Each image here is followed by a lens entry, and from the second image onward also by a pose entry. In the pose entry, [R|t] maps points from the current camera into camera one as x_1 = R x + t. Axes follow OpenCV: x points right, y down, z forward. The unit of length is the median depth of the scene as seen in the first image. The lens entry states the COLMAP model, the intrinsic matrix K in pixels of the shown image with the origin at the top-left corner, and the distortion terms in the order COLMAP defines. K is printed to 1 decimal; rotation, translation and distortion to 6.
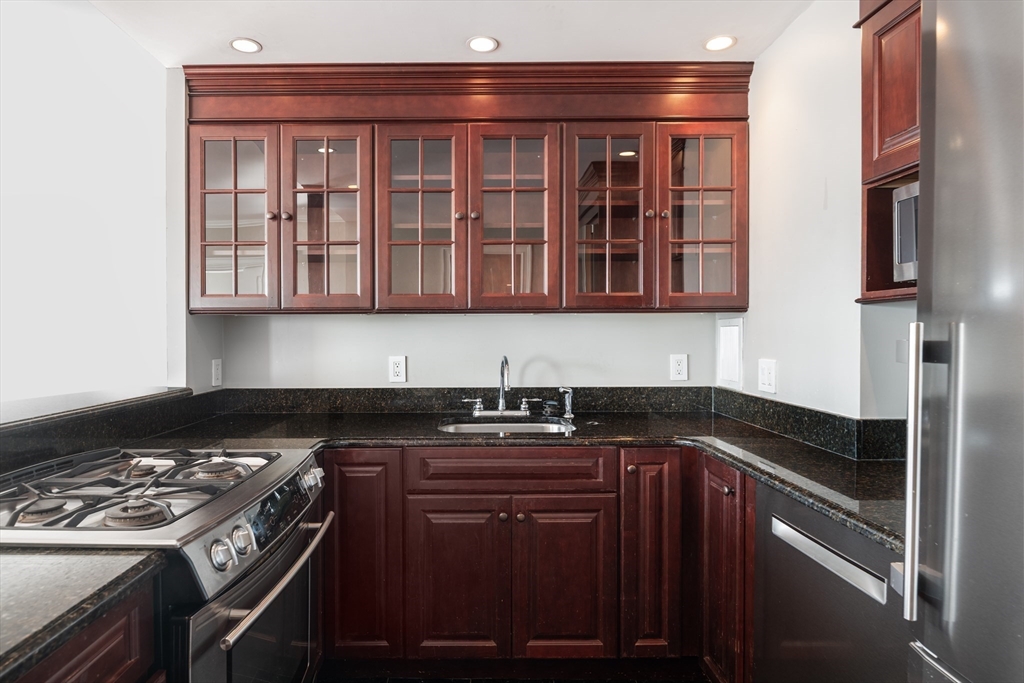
lens RADIAL K [[598.5, 0, 507.7], [0, 598.5, 336.9], [0, 0, 1]] dist [-0.002488, -0.001855]
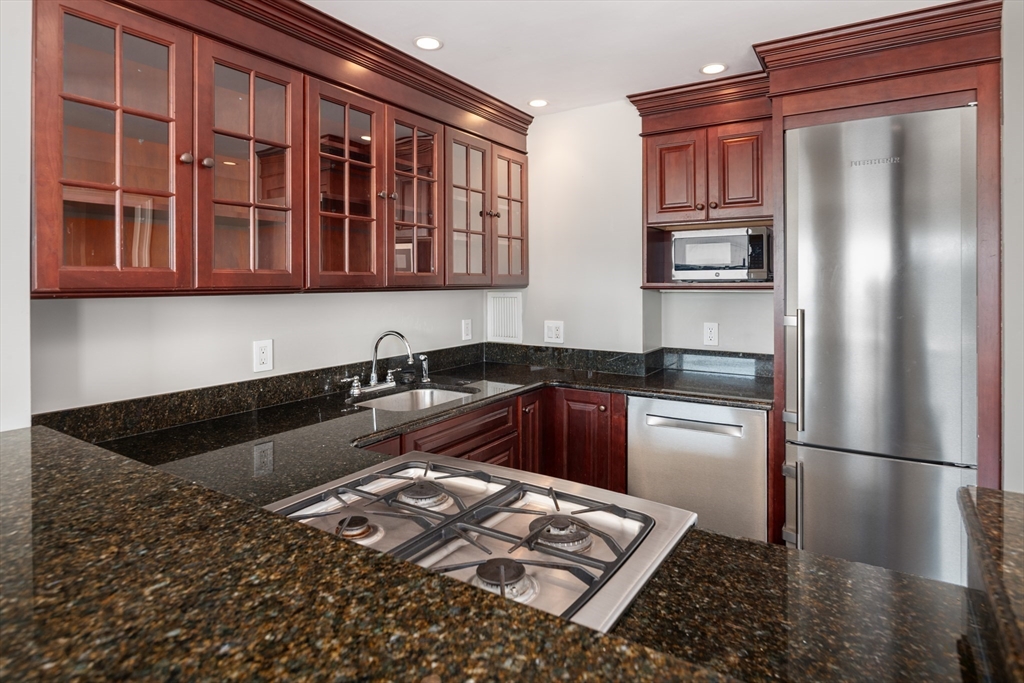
lens RADIAL K [[556.8, 0, 519.1], [0, 556.8, 278.4], [0, 0, 1]] dist [-0.003396, -0.002602]
pose [[0.523444, 0.007030, 0.852031, -0.745162], [0.003889, 0.999936, -0.010639, -0.050672], [-0.852051, 0.008882, 0.523383, 0.318446]]
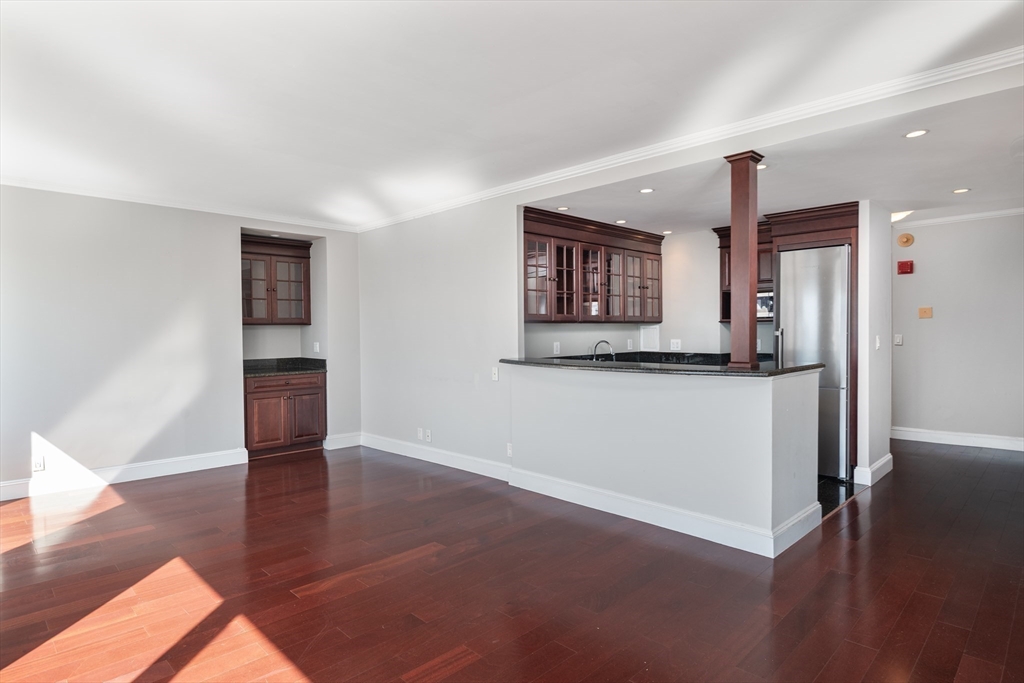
lens RADIAL K [[556.8, 0, 520.3], [0, 556.8, 341.3], [0, 0, 1]] dist [-0.003396, -0.002602]
pose [[0.692542, -0.016651, 0.721185, -1.961971], [0.011024, 0.999861, 0.012499, 0.003305], [-0.721293, -0.000705, 0.692629, -0.341772]]
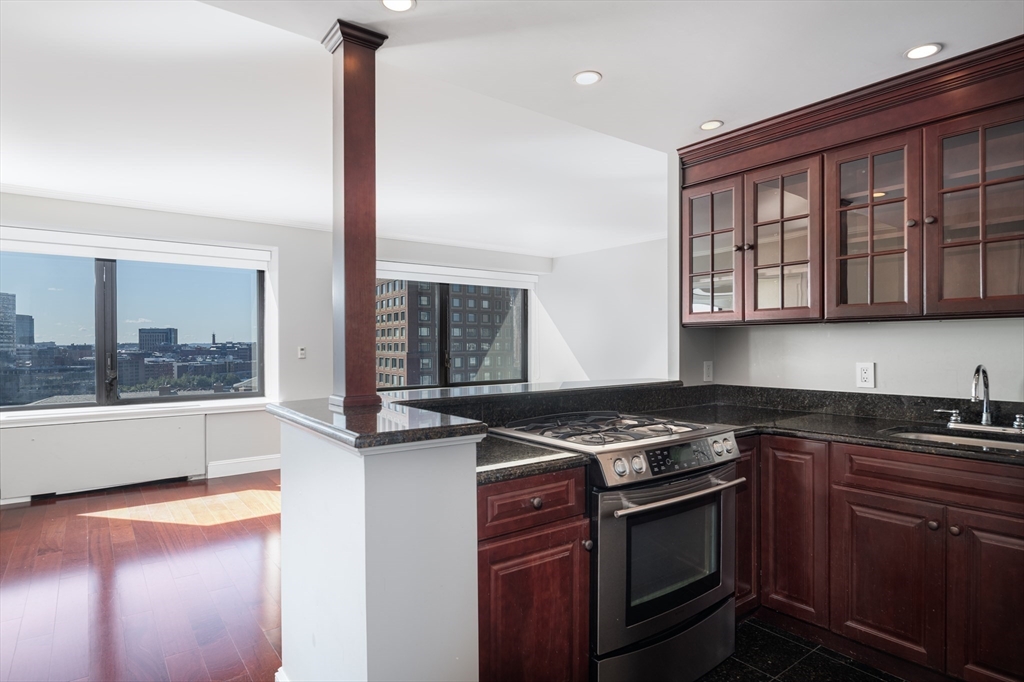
lens RADIAL K [[556.8, 0, 515.8], [0, 556.8, 342.5], [0, 0, 1]] dist [-0.003396, -0.002602]
pose [[0.616750, -0.001151, -0.787158, 0.240471], [-0.004527, 0.999977, -0.005009, 0.005051], [0.787146, 0.006653, 0.616731, -0.093315]]
